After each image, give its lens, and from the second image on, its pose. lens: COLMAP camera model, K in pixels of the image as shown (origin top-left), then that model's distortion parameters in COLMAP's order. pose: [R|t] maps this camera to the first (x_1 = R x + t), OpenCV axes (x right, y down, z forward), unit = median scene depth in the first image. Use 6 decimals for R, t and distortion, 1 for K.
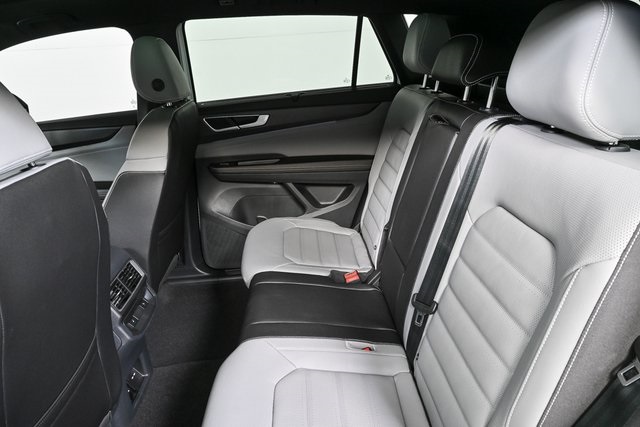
lens RADIAL K [[438.3, 0, 320.0], [0, 438.3, 213.5], [0, 0, 1]] dist [-0.003774, 0.000941]
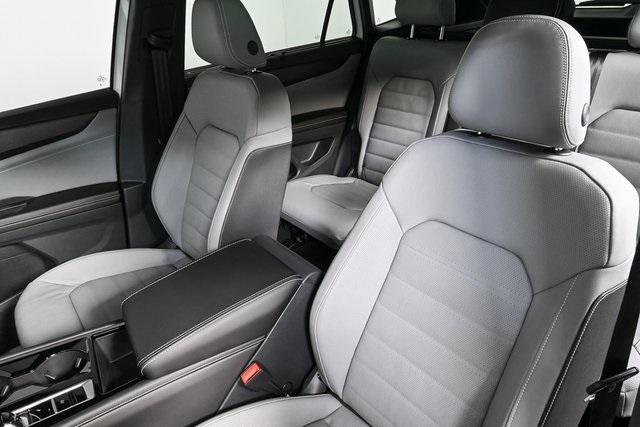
lens RADIAL K [[438.3, 0, 320.0], [0, 438.3, 213.5], [0, 0, 1]] dist [-0.003774, 0.000941]
pose [[0.820880, -0.258612, 0.509191, -0.562858], [0.217786, 0.965975, 0.139508, -0.045170], [-0.527944, -0.003625, 0.849271, 0.124985]]
